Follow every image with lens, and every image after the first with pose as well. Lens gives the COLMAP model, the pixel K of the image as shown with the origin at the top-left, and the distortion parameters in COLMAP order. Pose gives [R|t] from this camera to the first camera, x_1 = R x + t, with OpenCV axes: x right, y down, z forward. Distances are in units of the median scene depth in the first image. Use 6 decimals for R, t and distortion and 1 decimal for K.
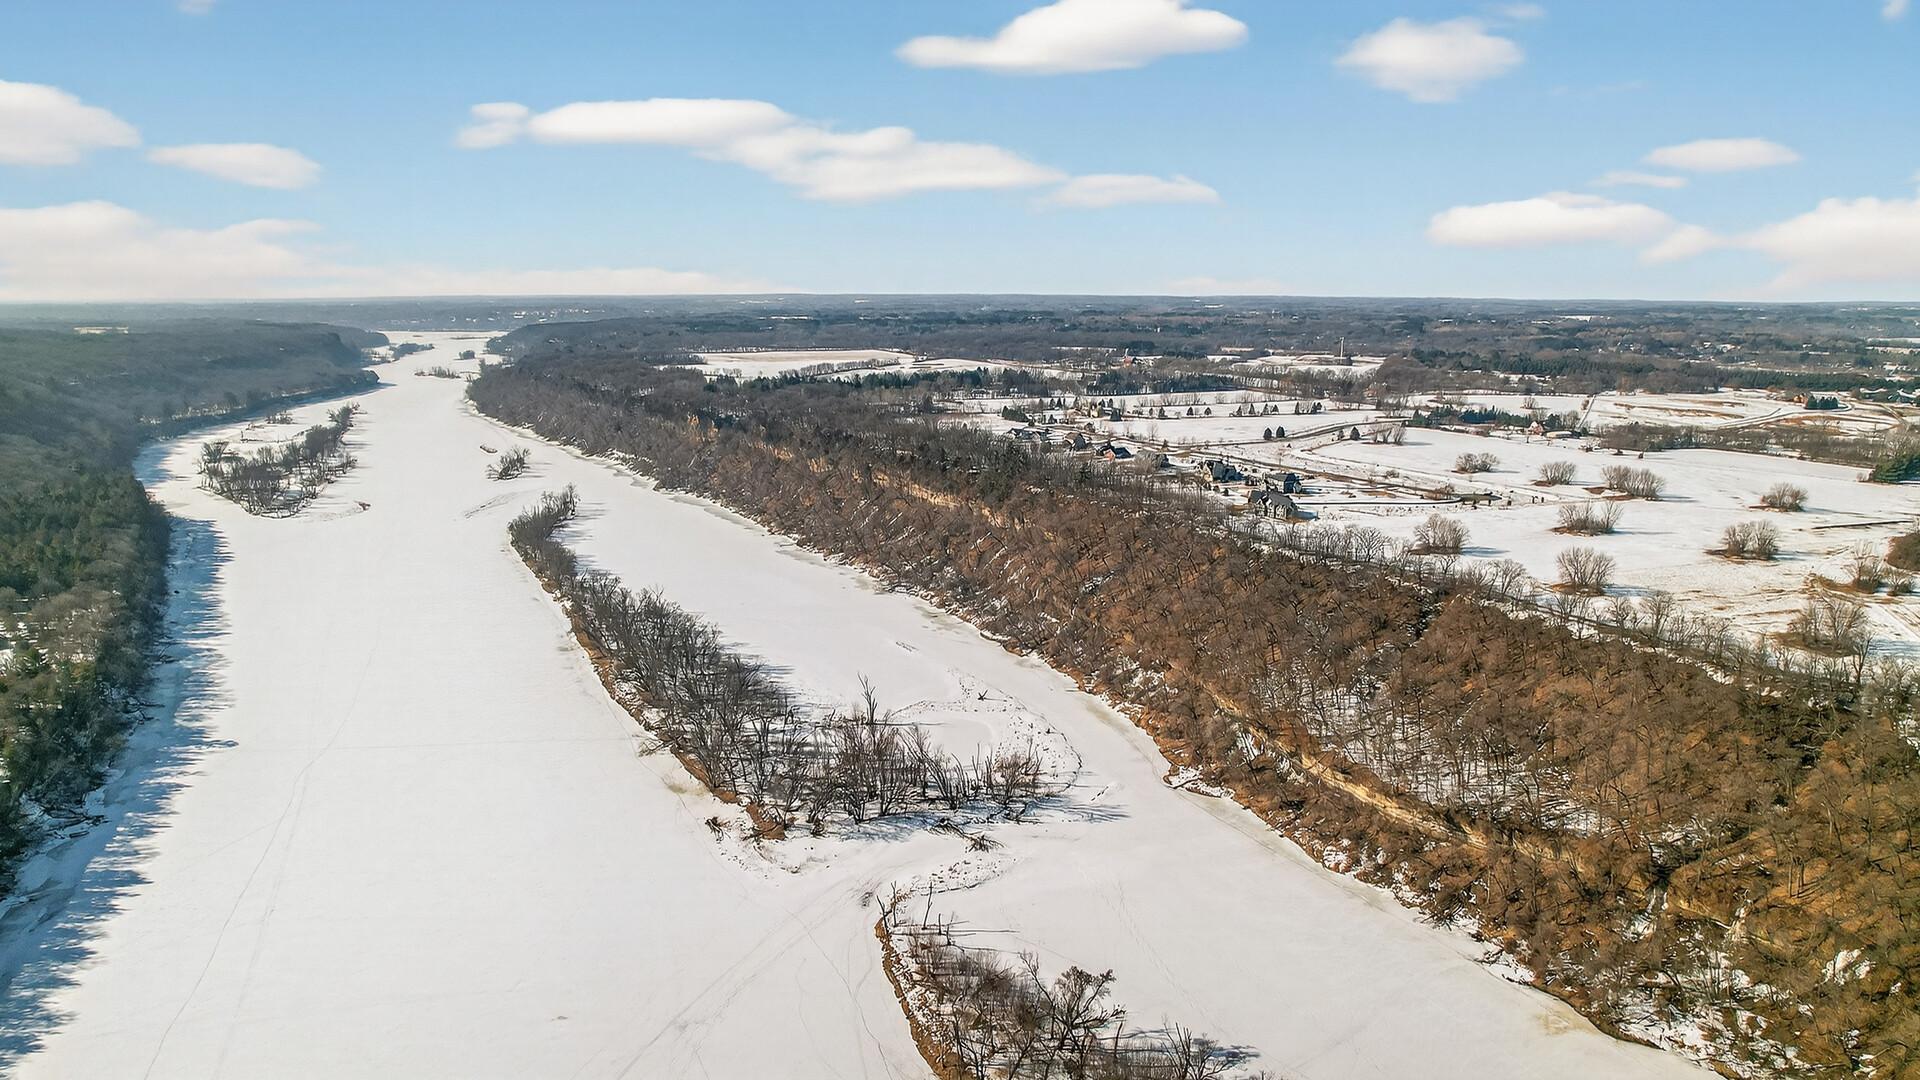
lens RADIAL K [[1202.6, 0, 964.8], [0, 1202.6, 548.7], [0, 0, 1]] dist [-0.086222, 0.064093]
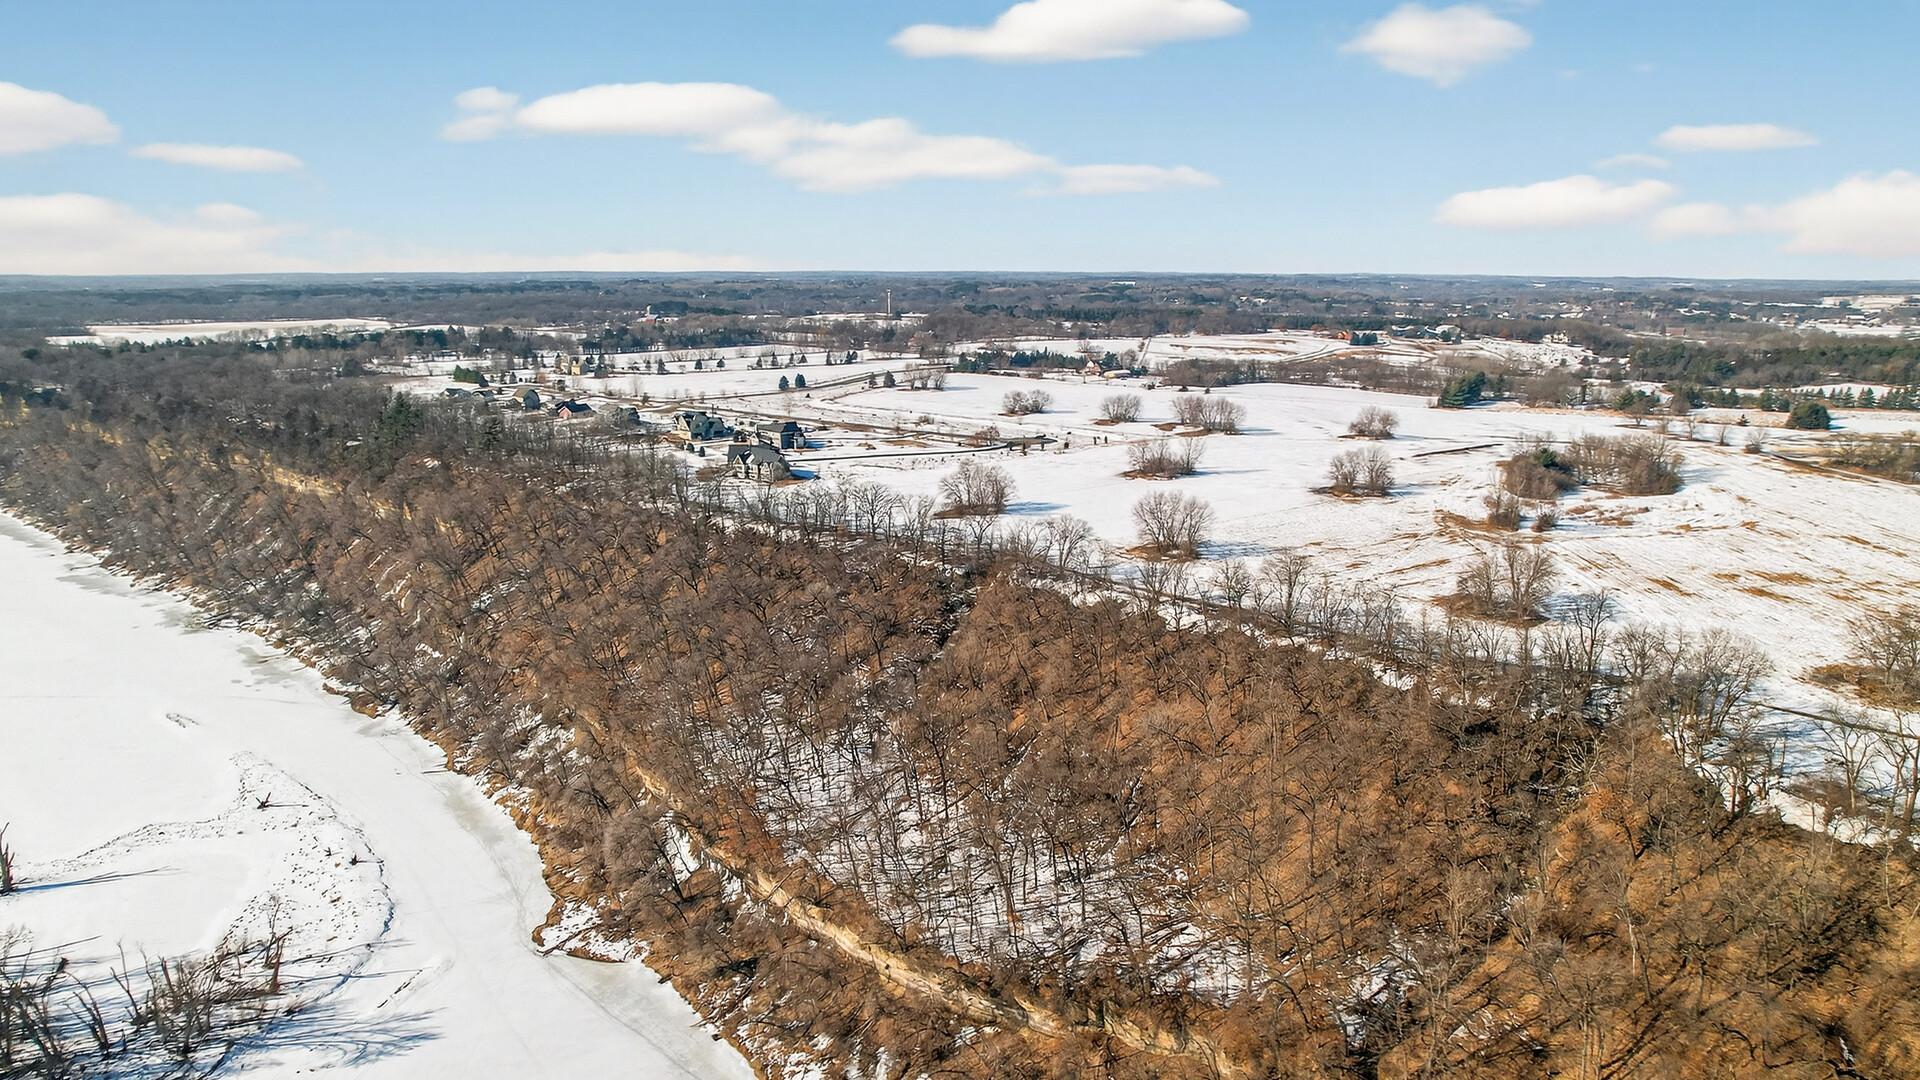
lens RADIAL K [[1225.7, 0, 955.3], [0, 1225.7, 573.4], [0, 0, 1]] dist [-0.046787, 0.029842]
pose [[0.942869, -0.077258, 0.324081, 0.122197], [0.067226, 0.996851, 0.042055, 0.005992], [-0.326310, -0.017865, 0.945094, 0.258858]]
